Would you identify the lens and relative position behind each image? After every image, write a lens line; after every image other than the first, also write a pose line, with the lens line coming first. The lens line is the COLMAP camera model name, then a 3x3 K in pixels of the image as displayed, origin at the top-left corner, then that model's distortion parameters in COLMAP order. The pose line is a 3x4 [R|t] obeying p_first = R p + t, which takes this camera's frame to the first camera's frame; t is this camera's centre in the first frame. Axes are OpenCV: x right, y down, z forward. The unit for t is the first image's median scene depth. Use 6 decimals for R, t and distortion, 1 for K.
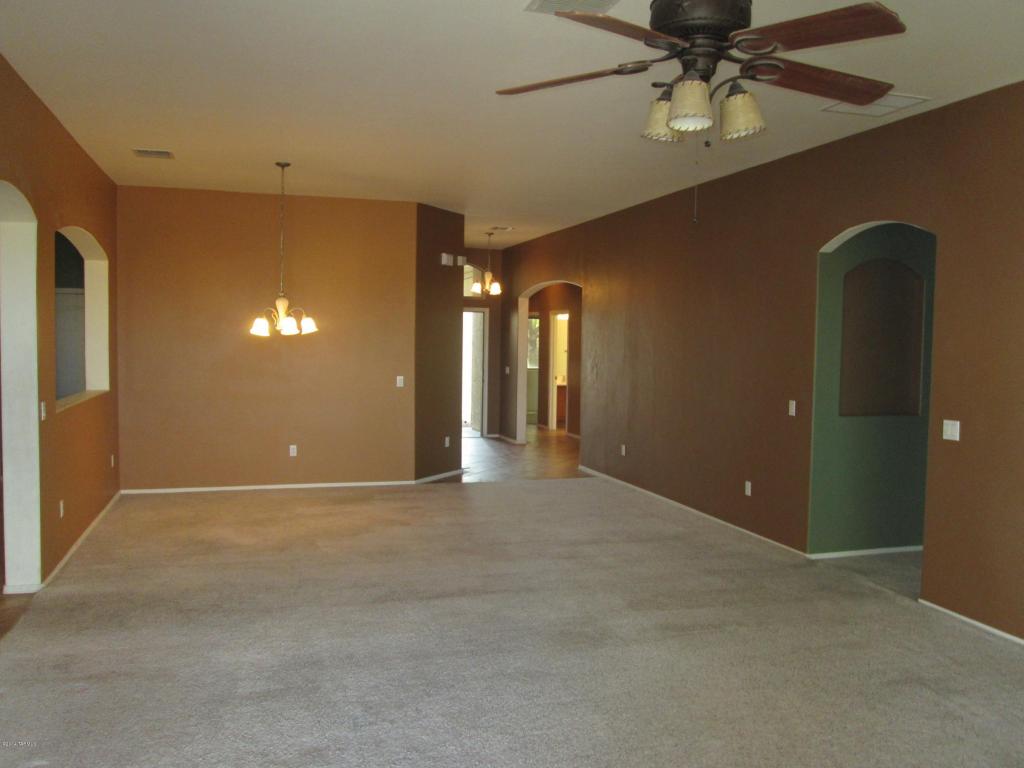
lens RADIAL K [[851.9, 0, 497.1], [0, 851.9, 403.0], [0, 0, 1]] dist [-0.038670, 0.003302]
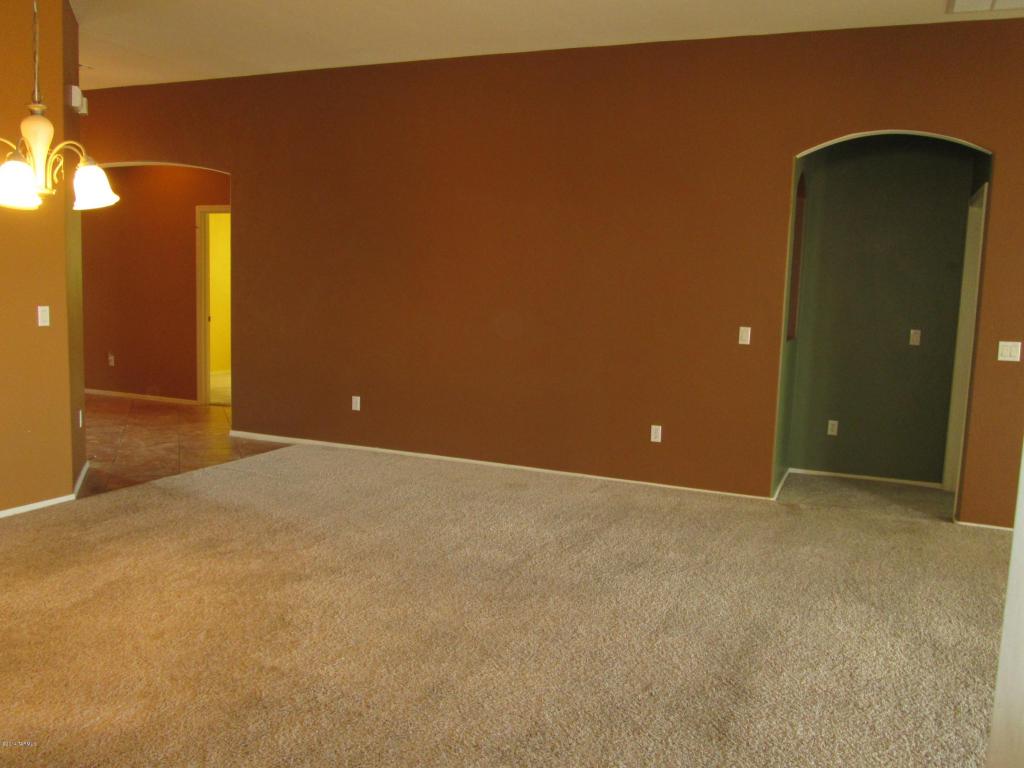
lens RADIAL K [[853.8, 0, 512.0], [0, 853.8, 384.0], [0, 0, 1]] dist [-0.034832, -0.000777]
pose [[0.635444, -0.079253, 0.768069, -0.266602], [0.032790, 0.996591, 0.075705, -0.010630], [-0.771450, -0.022921, 0.635877, 0.343483]]
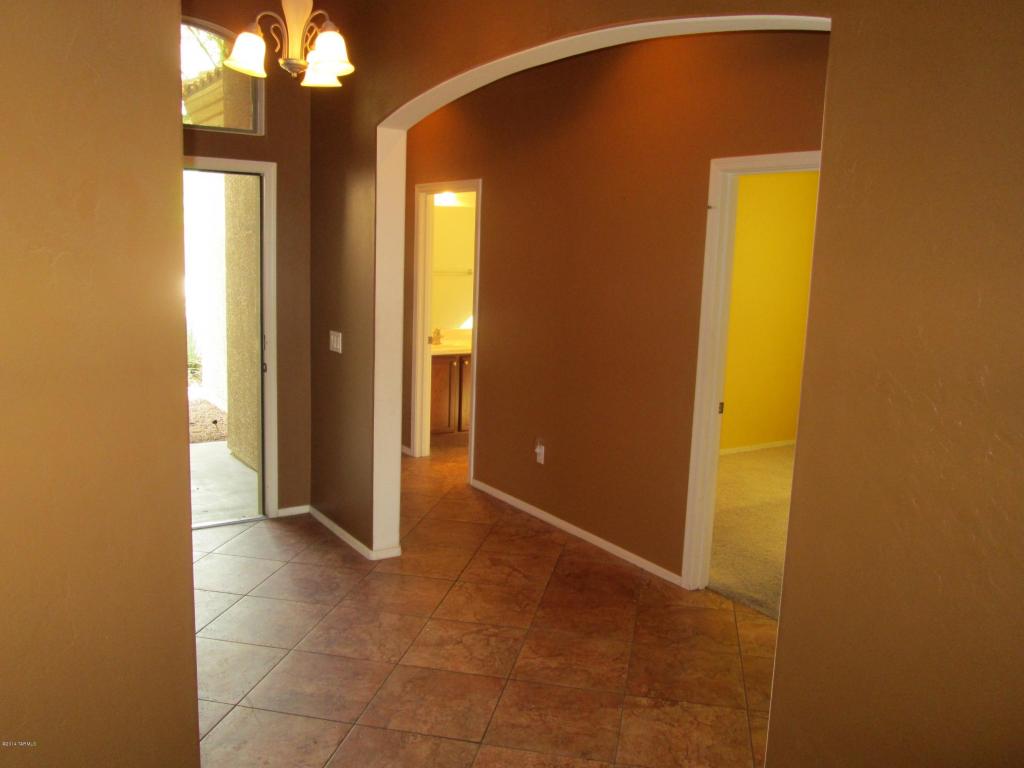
lens RADIAL K [[853.8, 0, 512.0], [0, 853.8, 384.0], [0, 0, 1]] dist [-0.034832, -0.000777]
pose [[0.956324, -0.026138, 0.291137, -0.024892], [-0.002509, 0.995223, 0.097595, -0.064537], [-0.292297, -0.094063, 0.951690, 0.740023]]
